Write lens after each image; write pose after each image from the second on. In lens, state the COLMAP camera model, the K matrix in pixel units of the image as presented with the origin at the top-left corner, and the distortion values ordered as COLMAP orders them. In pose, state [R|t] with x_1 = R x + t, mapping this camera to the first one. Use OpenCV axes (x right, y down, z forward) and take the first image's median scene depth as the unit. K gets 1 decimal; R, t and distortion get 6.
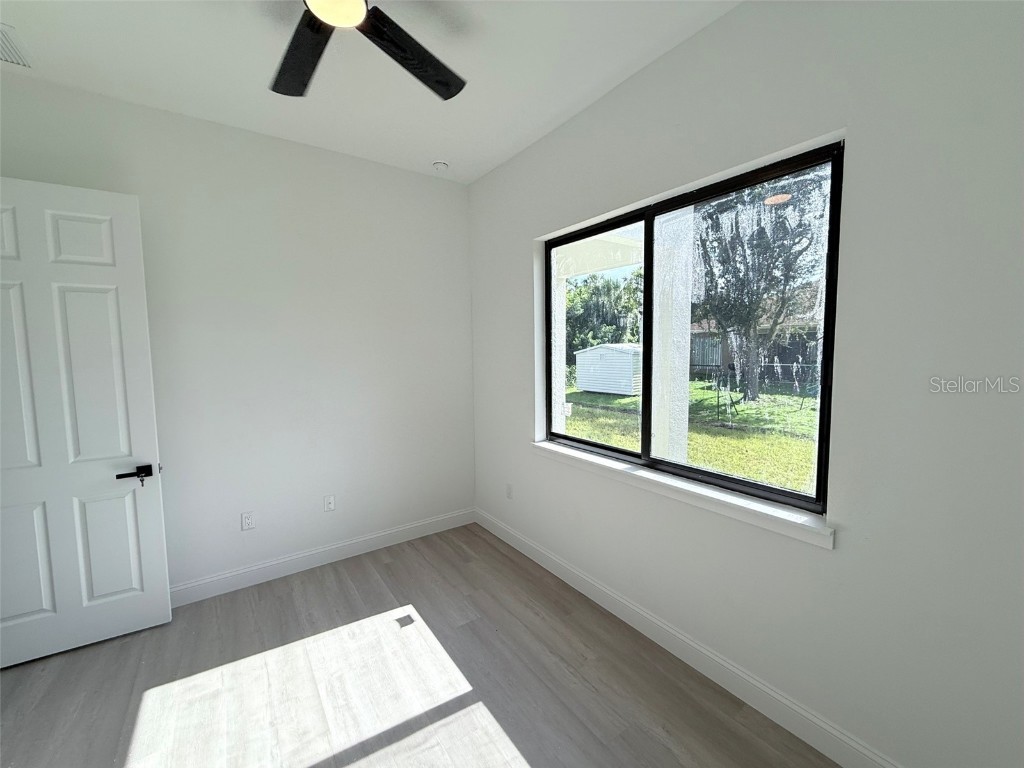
lens RADIAL K [[408.4, 0, 510.1], [0, 408.4, 379.9], [0, 0, 1]] dist [-0.000043, 0.000453]
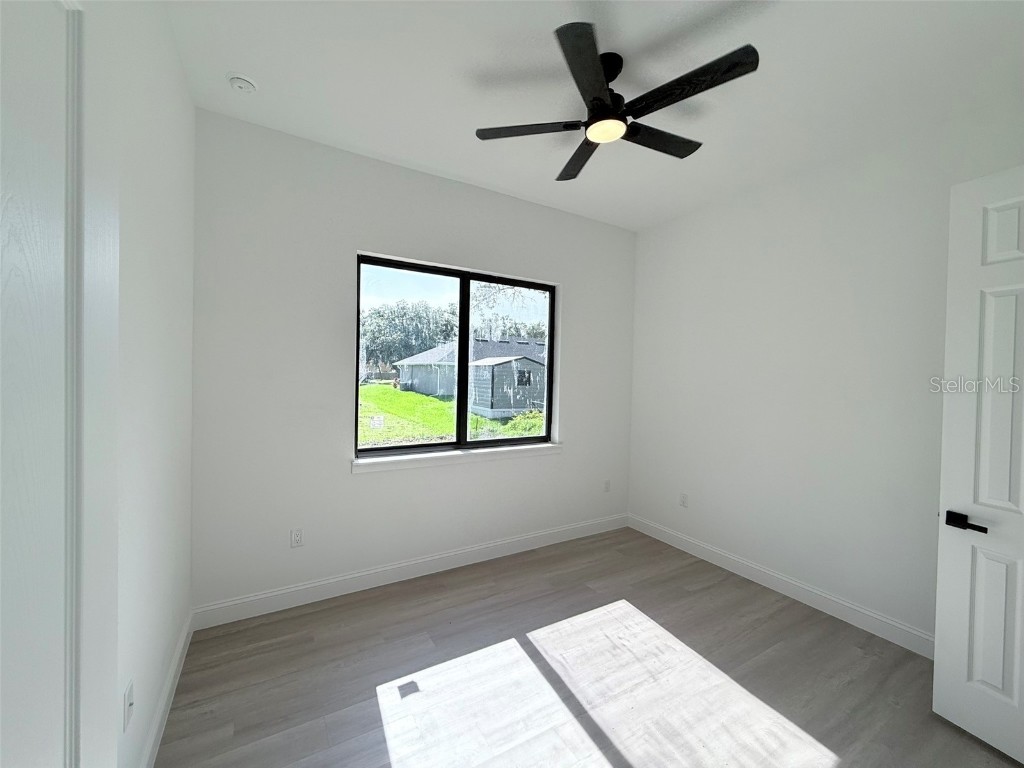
lens RADIAL K [[408.4, 0, 510.1], [0, 408.4, 379.9], [0, 0, 1]] dist [-0.000043, 0.000453]
pose [[0.078244, -0.007499, 0.996906, -1.109612], [0.052769, 0.998601, 0.003370, -0.027329], [-0.995537, 0.052342, 0.078531, 0.732114]]
